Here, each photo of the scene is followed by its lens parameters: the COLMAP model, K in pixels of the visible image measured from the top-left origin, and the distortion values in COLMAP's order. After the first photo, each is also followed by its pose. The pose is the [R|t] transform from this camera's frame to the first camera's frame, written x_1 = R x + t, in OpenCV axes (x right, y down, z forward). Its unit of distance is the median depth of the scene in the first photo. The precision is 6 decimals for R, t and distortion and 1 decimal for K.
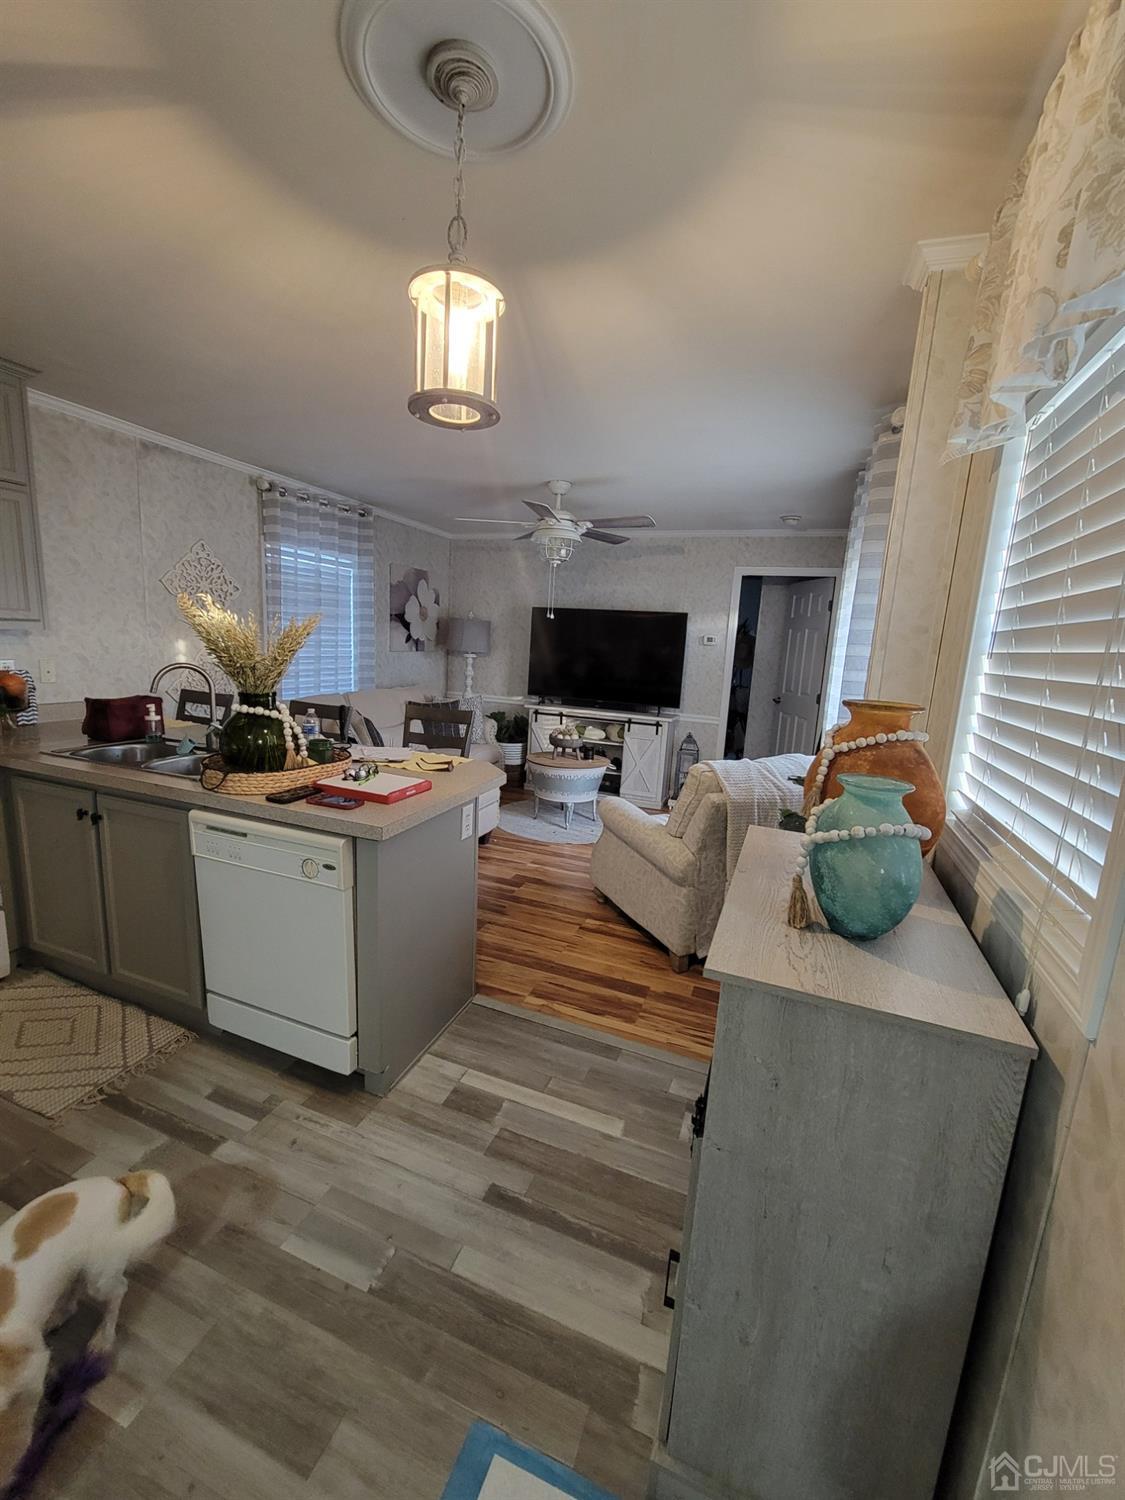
lens RADIAL K [[609.7, 0, 553.7], [0, 609.7, 748.9], [0, 0, 1]] dist [-0.001223, -0.000222]
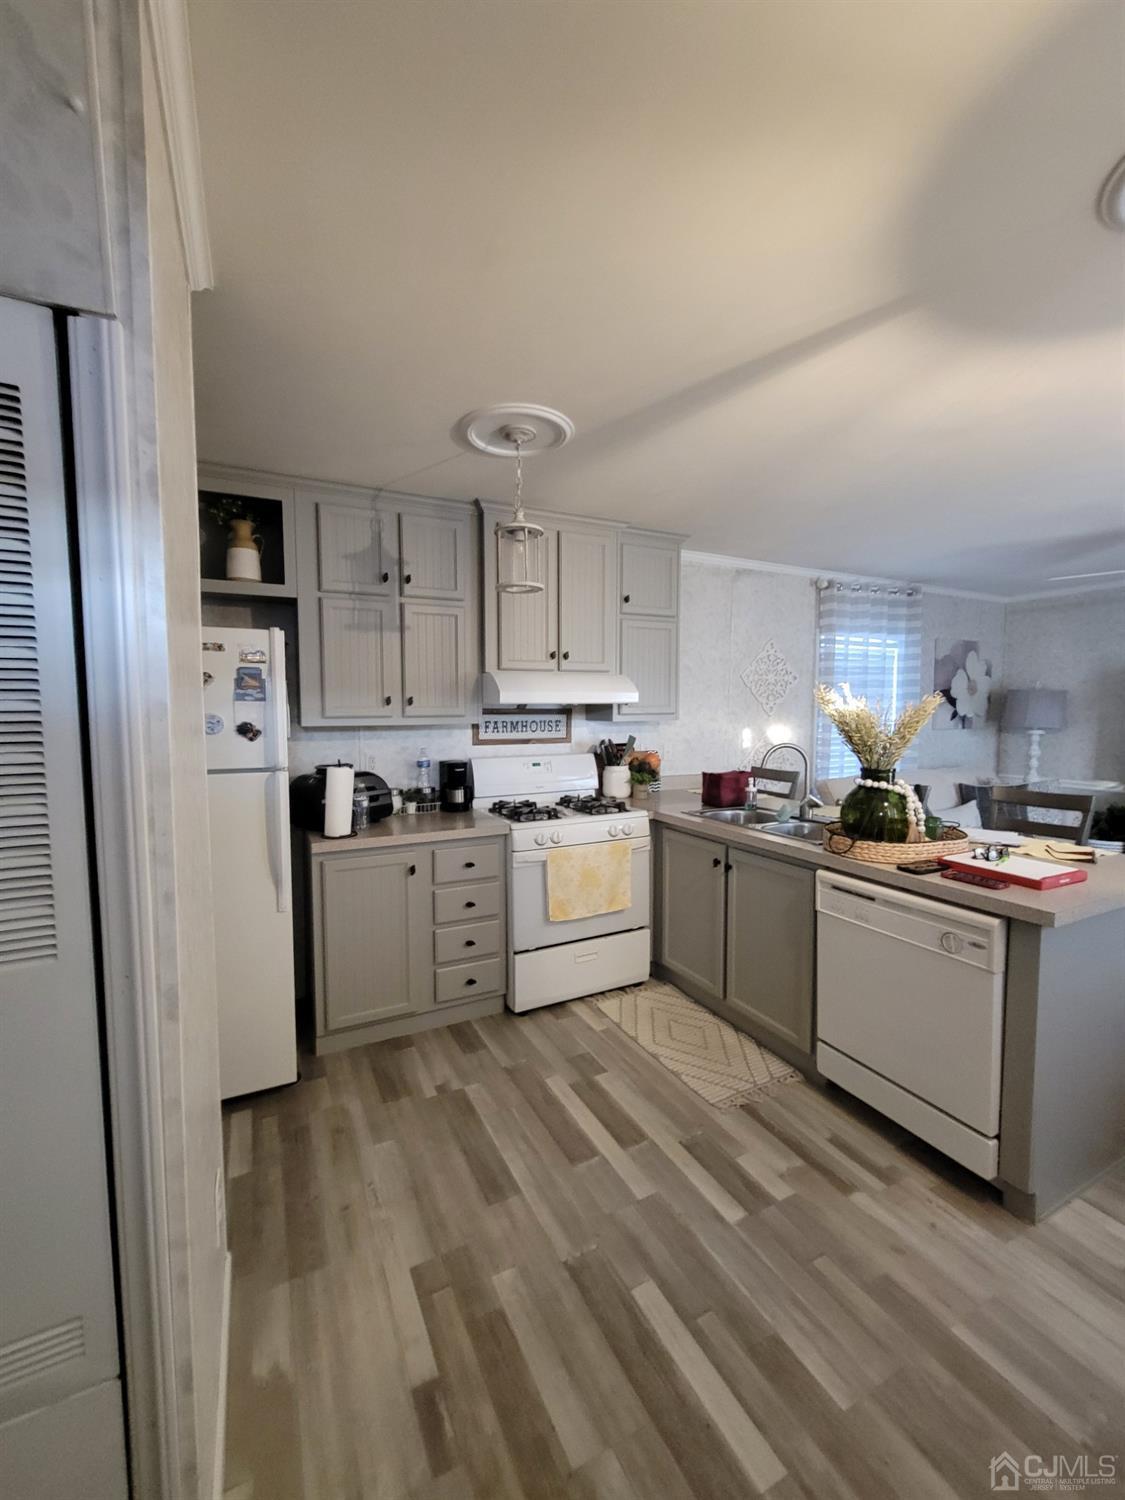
lens RADIAL K [[609.7, 0, 555.1], [0, 609.7, 746.6], [0, 0, 1]] dist [-0.001223, -0.000222]
pose [[0.737458, -0.010265, -0.675316, -0.144115], [-0.081636, 0.991199, -0.104215, 0.024277], [0.670442, 0.131984, 0.730129, -0.156383]]
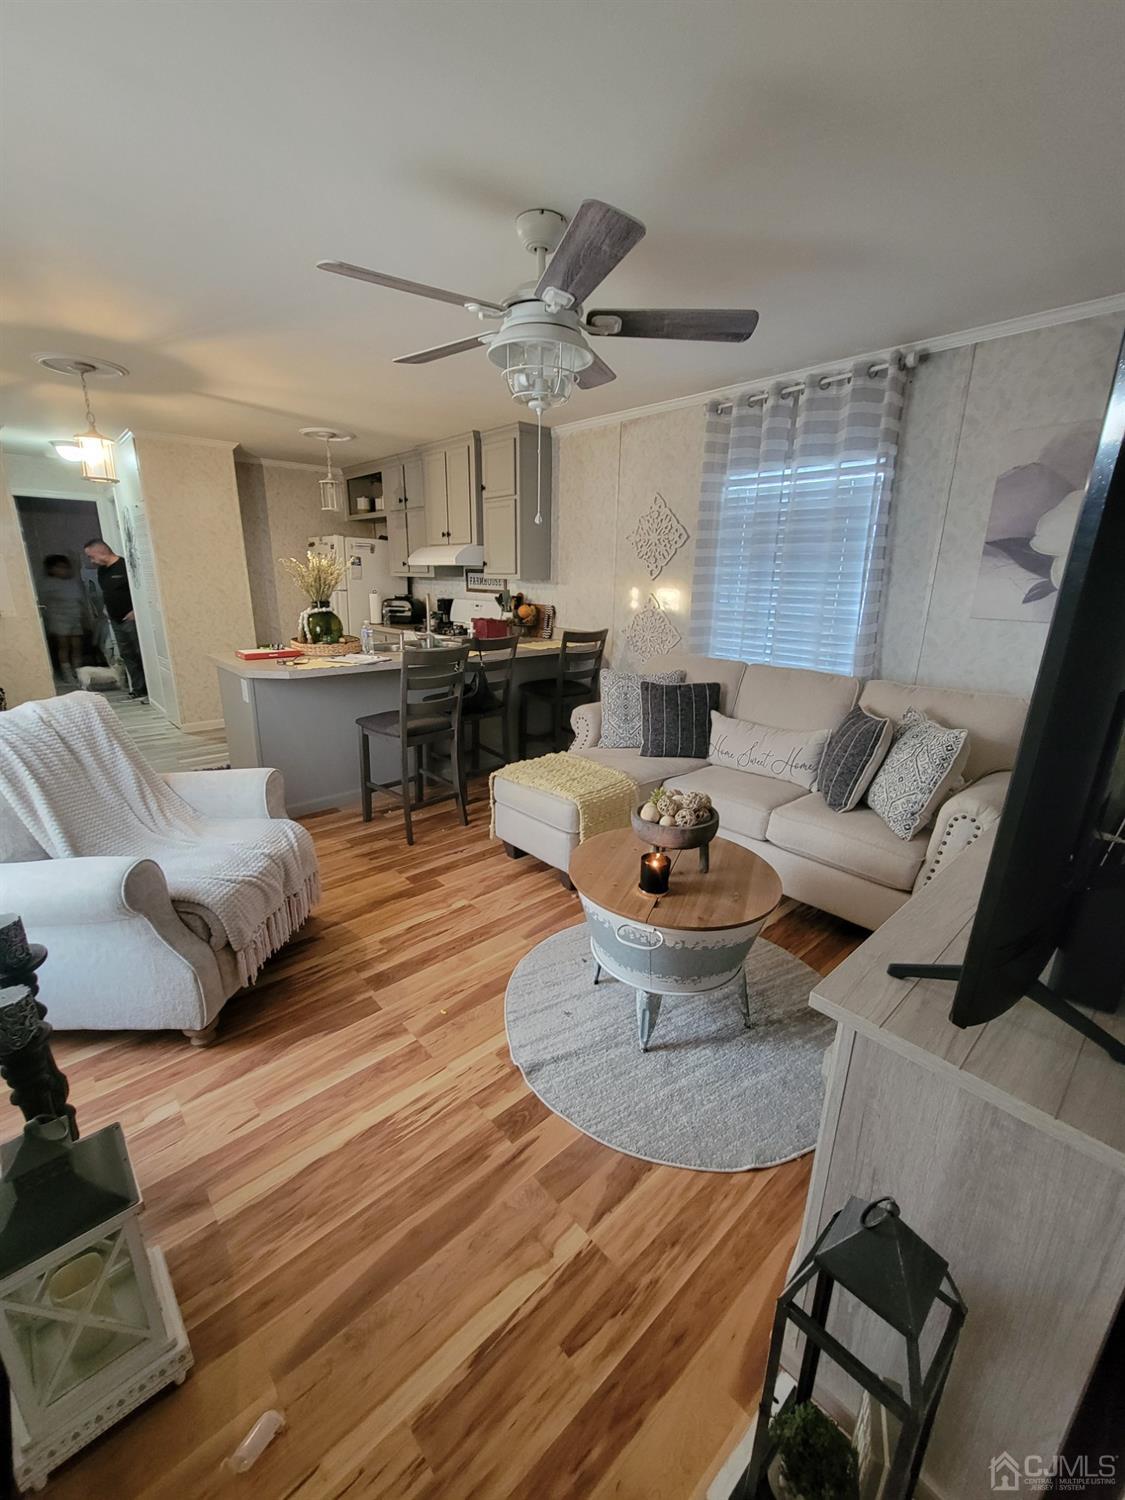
lens RADIAL K [[609.7, 0, 560.0], [0, 609.7, 749.7], [0, 0, 1]] dist [-0.001223, -0.000222]
pose [[-0.448295, 0.191901, -0.873044, 0.767602], [-0.198851, 0.930801, 0.306704, -0.325737], [0.871487, 0.311099, -0.379113, 2.078573]]
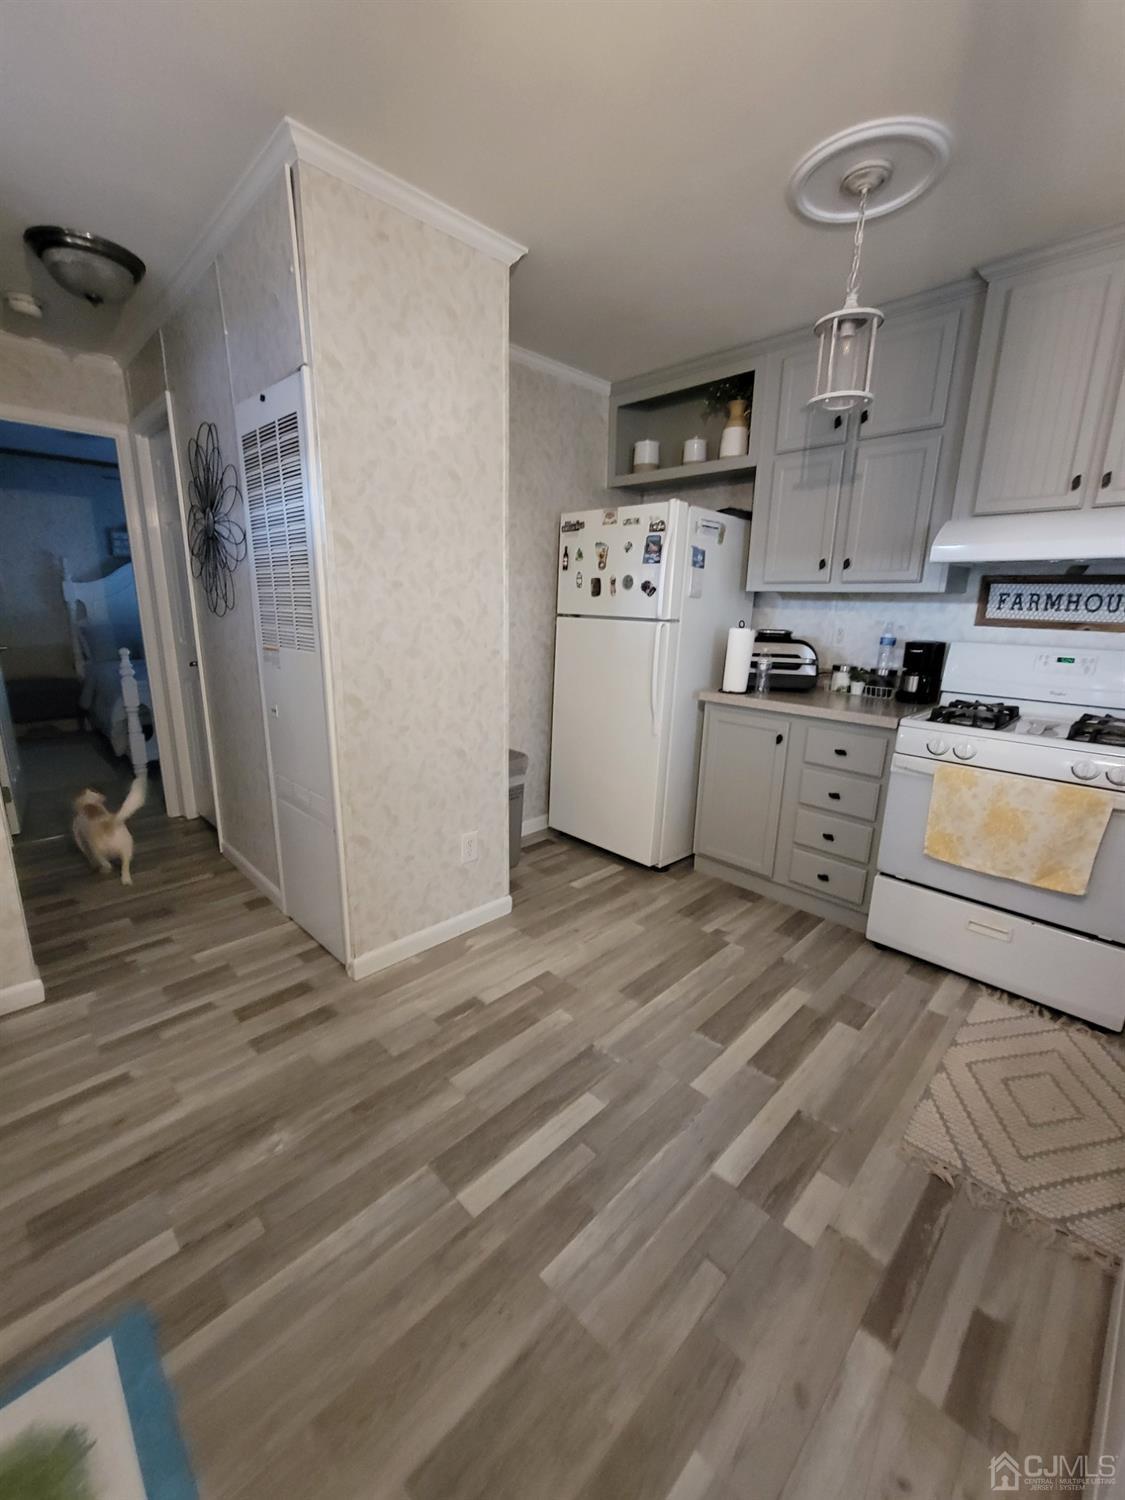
lens RADIAL K [[609.7, 0, 556.2], [0, 609.7, 747.5], [0, 0, 1]] dist [-0.001223, -0.000222]
pose [[-0.410617, 0.156709, -0.898241, 0.054260], [-0.205800, 0.943771, 0.258731, -0.031163], [0.888279, 0.291097, -0.355278, 0.510108]]
